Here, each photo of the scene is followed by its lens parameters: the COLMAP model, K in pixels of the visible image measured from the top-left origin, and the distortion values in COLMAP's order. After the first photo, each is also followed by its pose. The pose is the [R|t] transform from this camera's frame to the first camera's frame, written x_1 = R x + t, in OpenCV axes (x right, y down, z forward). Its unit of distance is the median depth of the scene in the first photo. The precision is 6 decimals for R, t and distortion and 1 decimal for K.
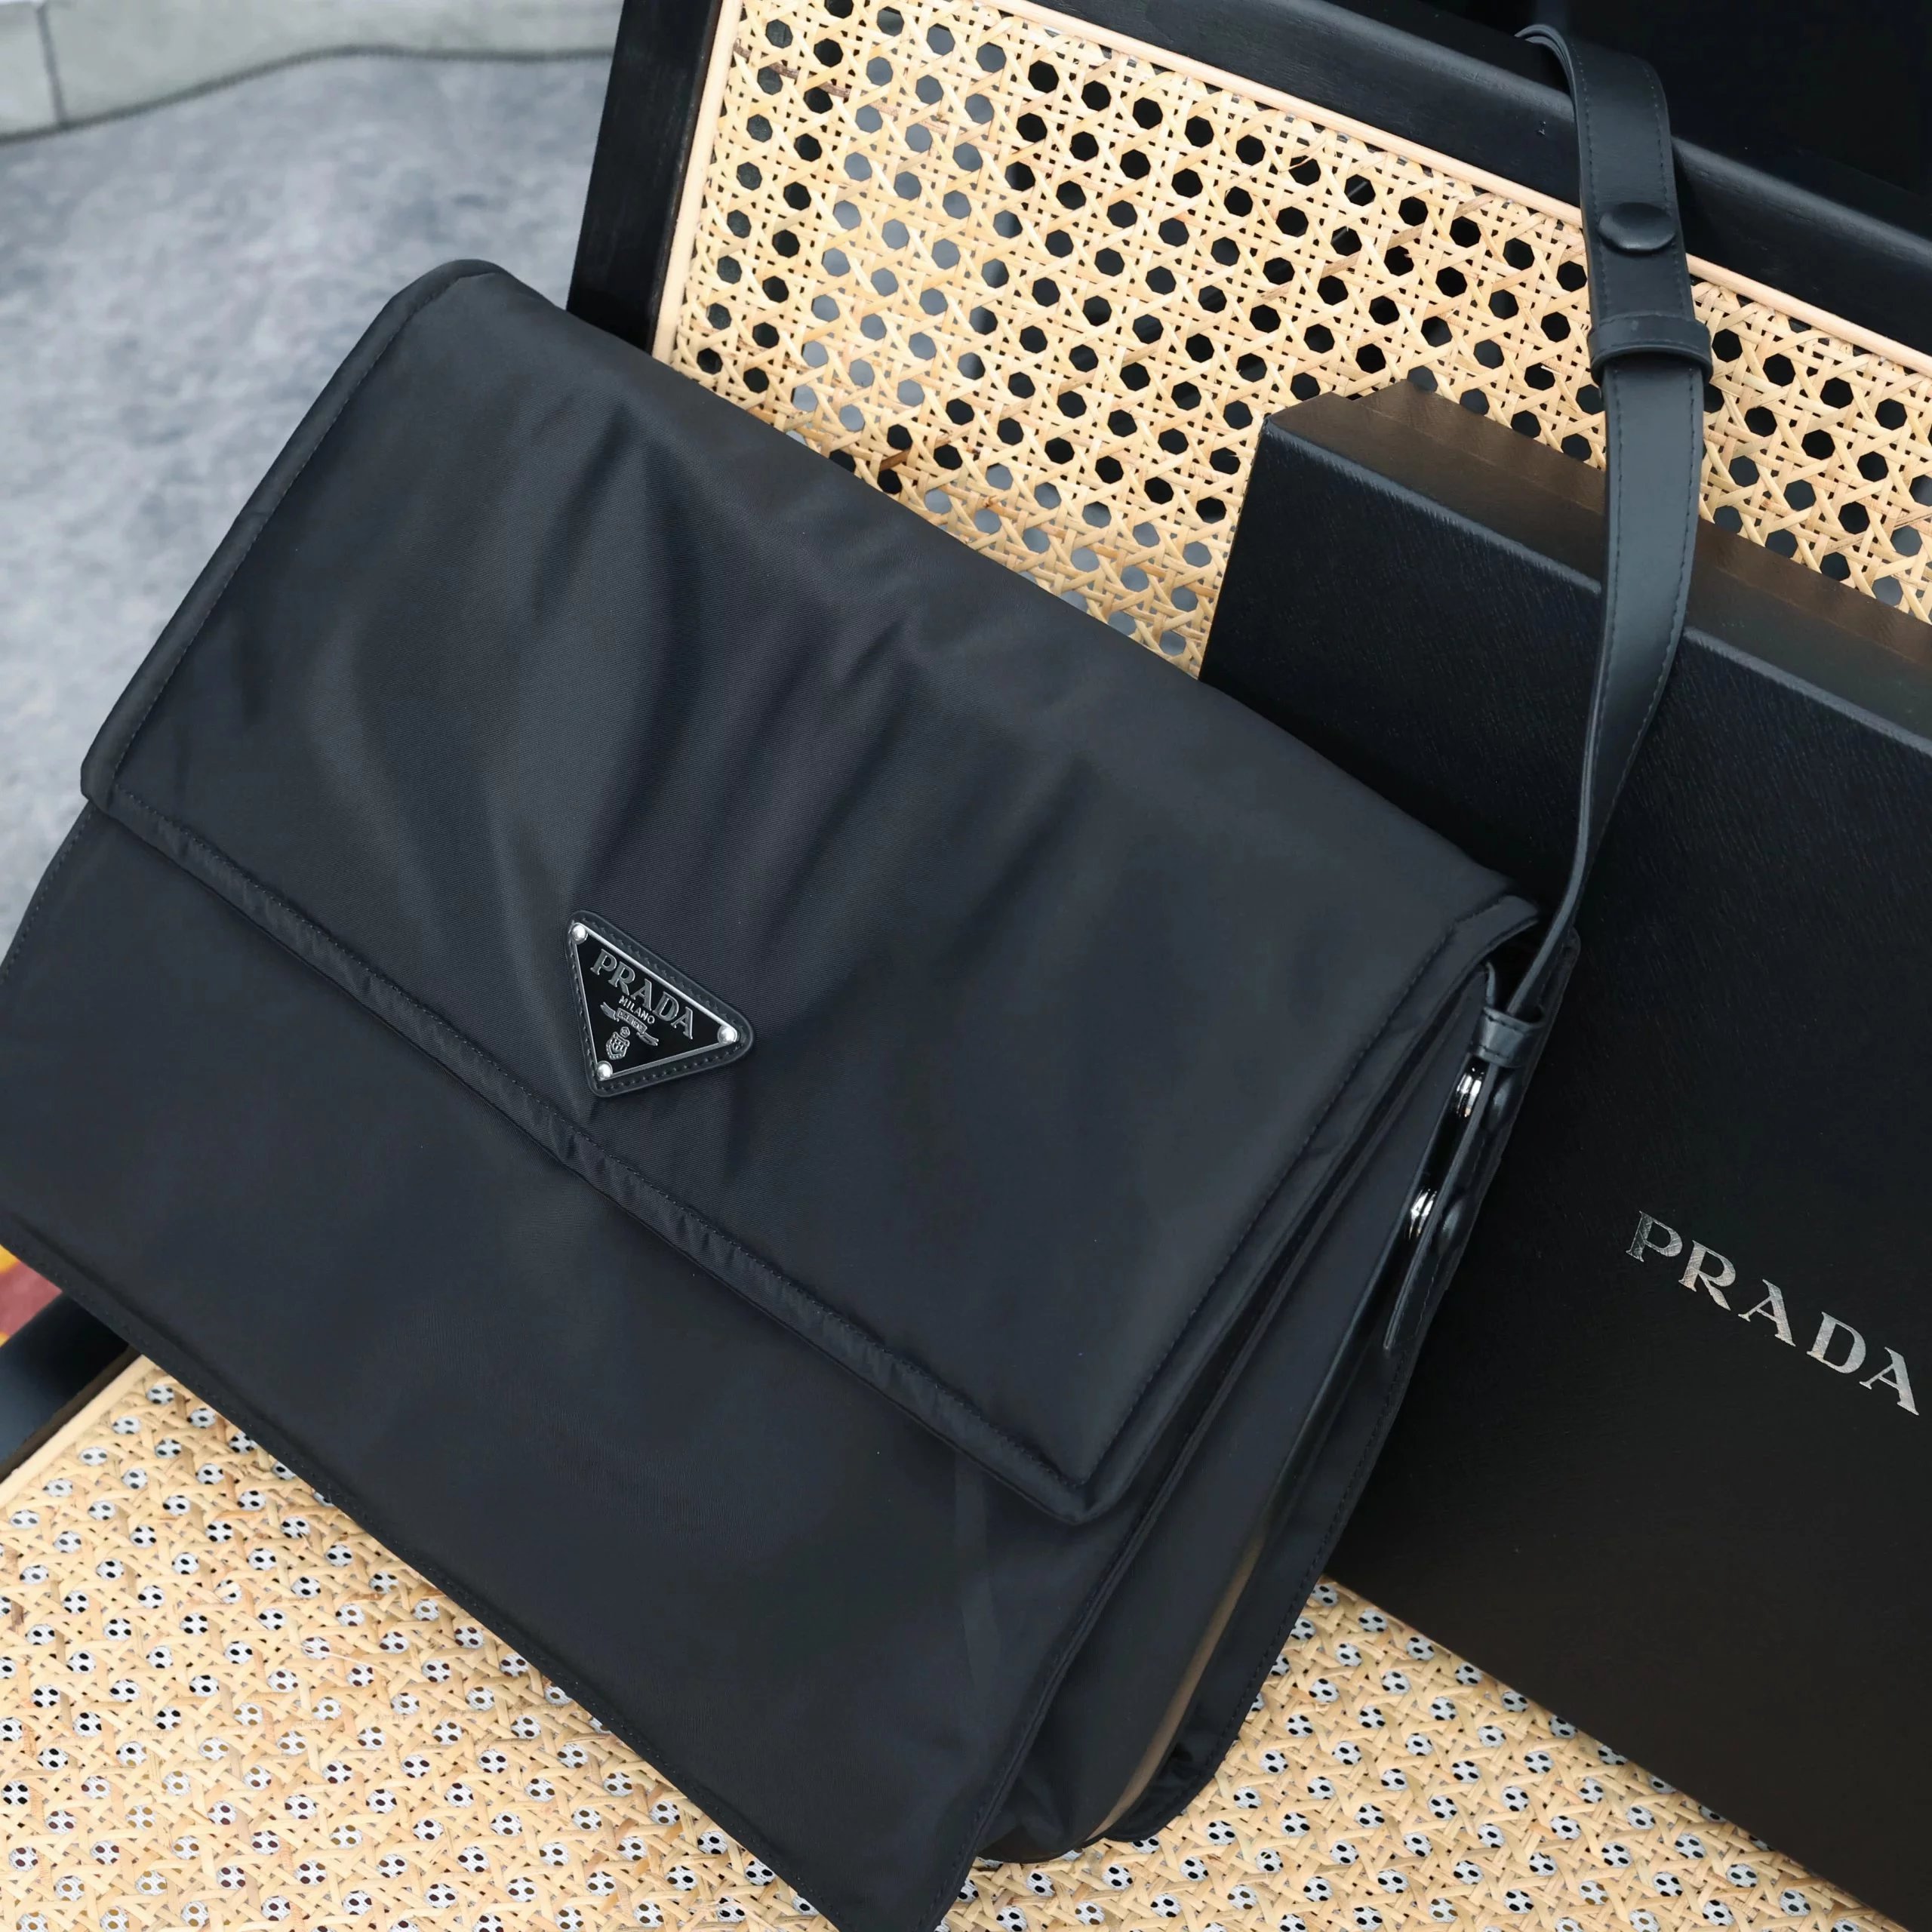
lens RADIAL K [[4241.2, 0, 966.0], [0, 4241.2, 966.0], [0, 0, 1]] dist [-0.041530, -0.752291]
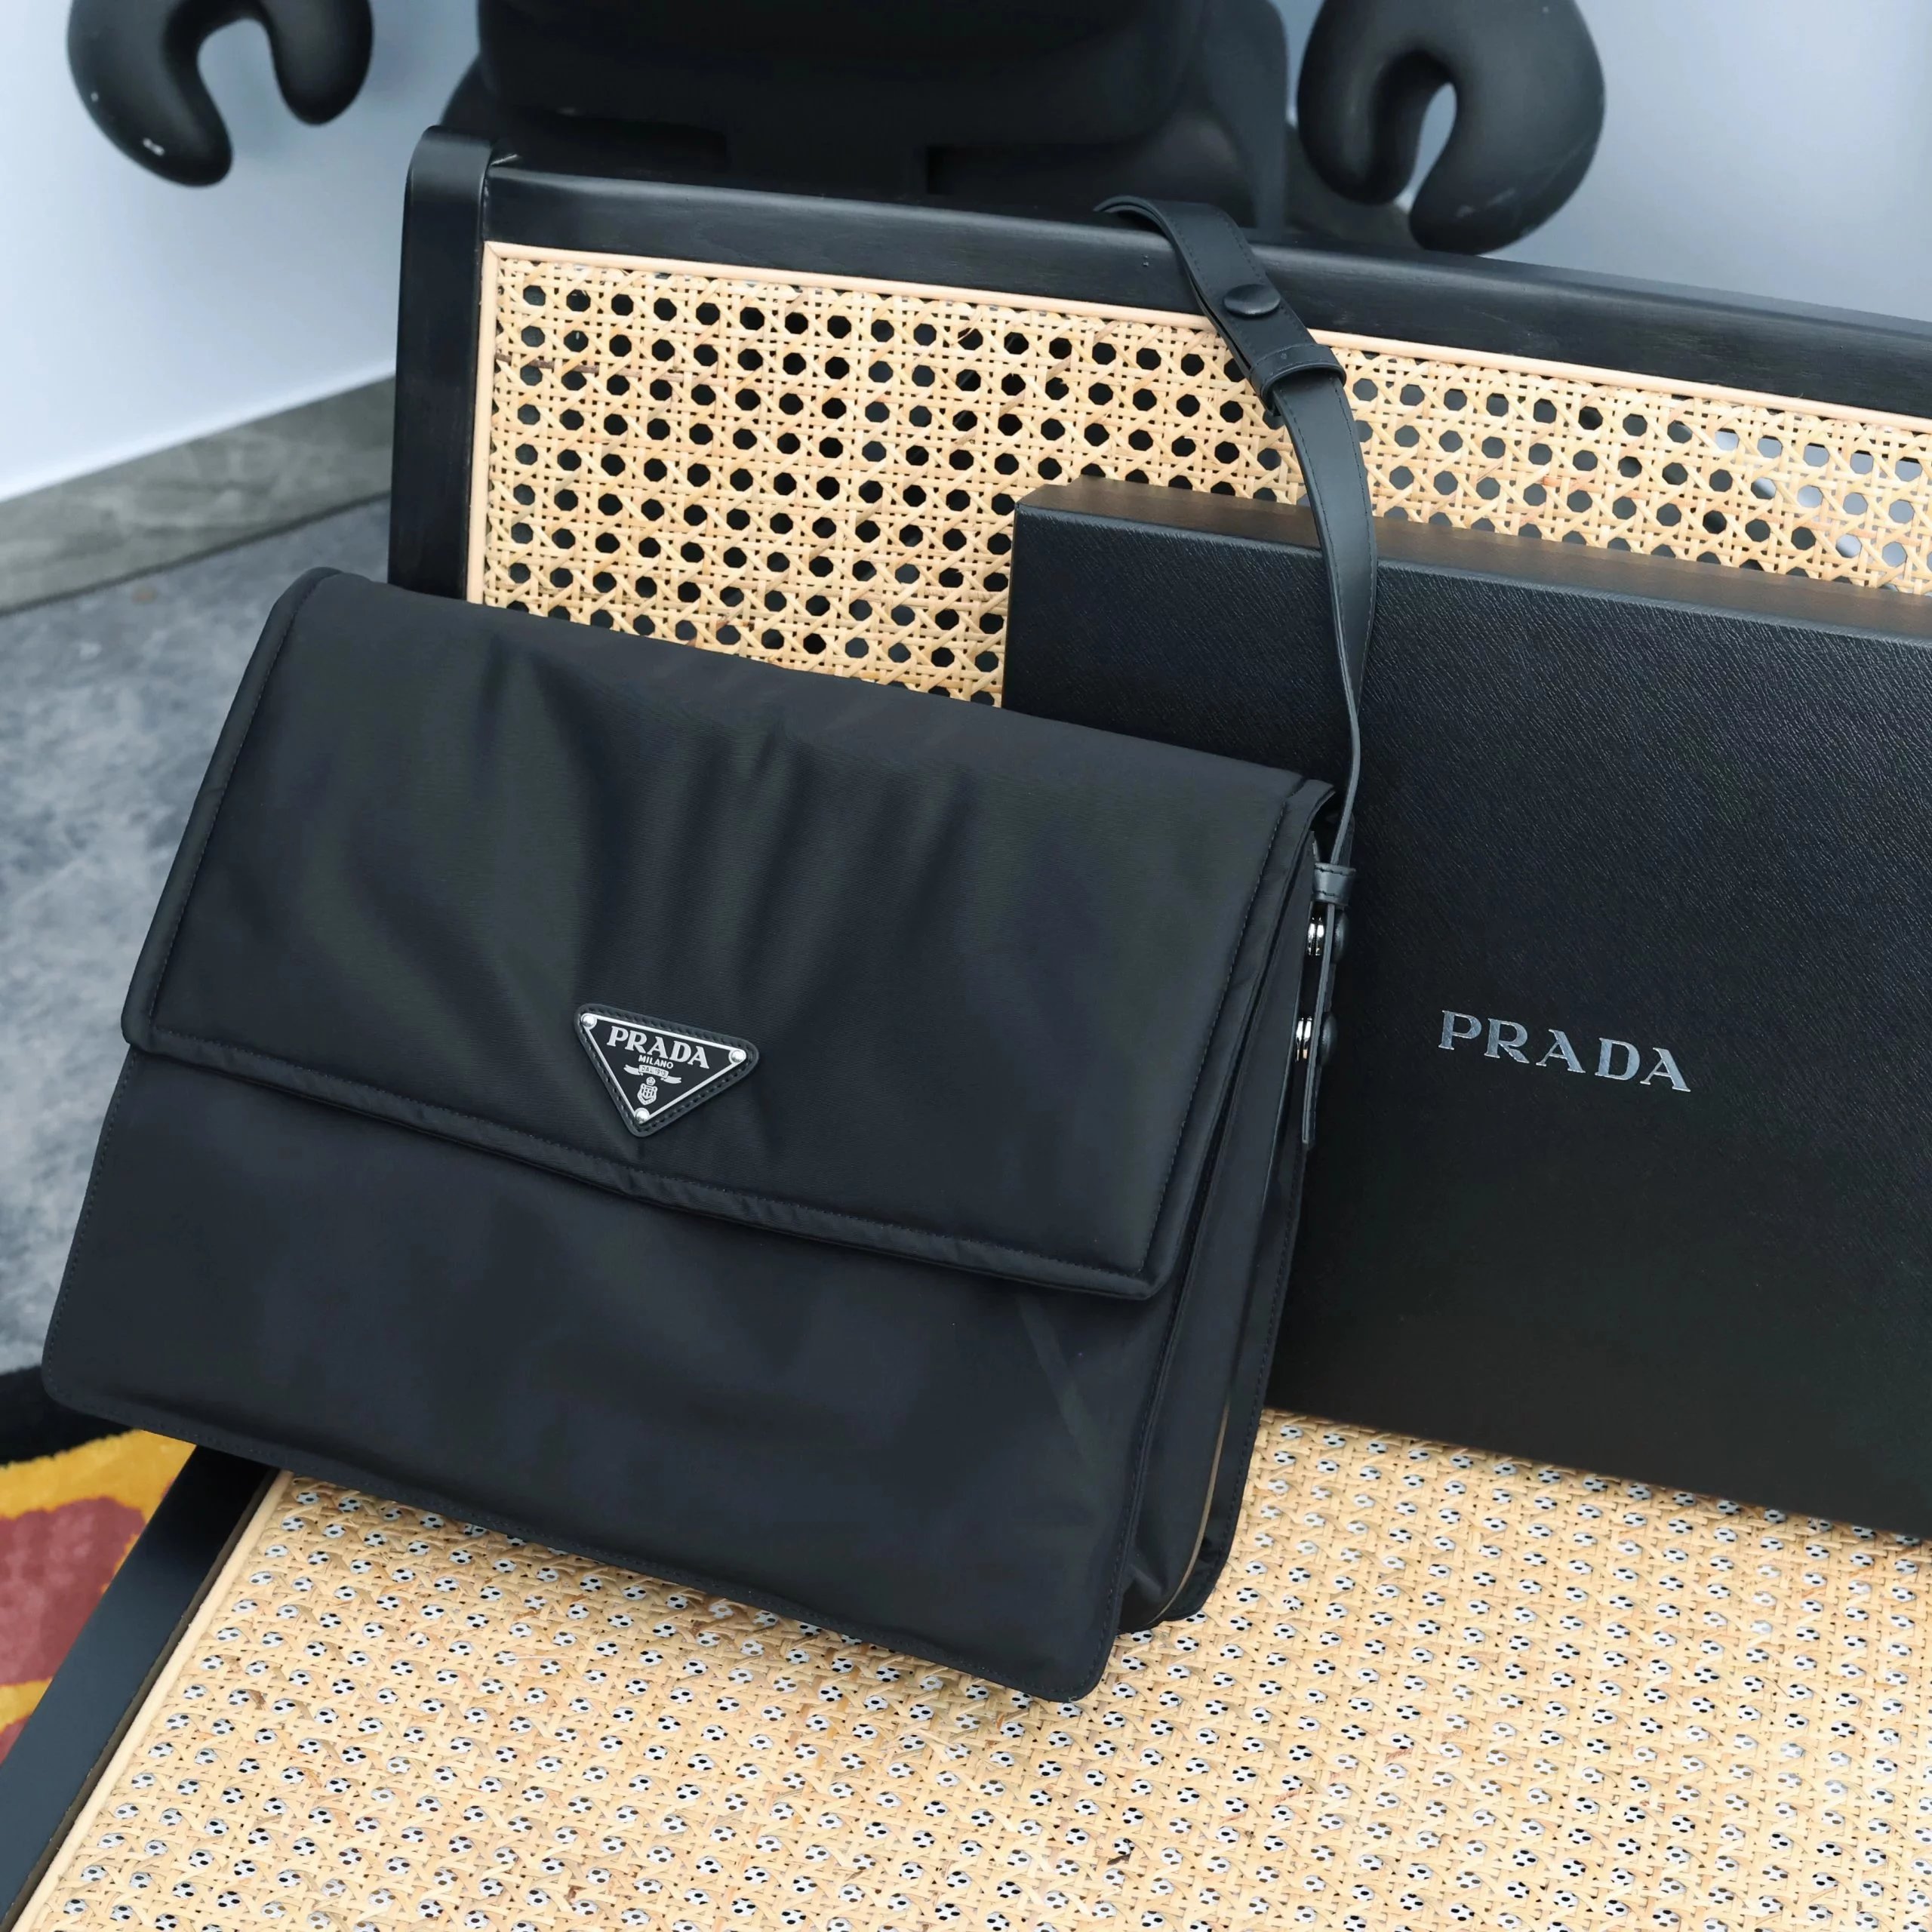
lens RADIAL K [[4241.2, 0, 966.0], [0, 4241.2, 966.0], [0, 0, 1]] dist [-0.041530, -0.752291]
pose [[0.946049, -0.233015, 0.225158, -0.261634], [0.263896, 0.957291, -0.118121, 0.153093], [-0.188018, 0.171167, 0.967136, -0.240510]]
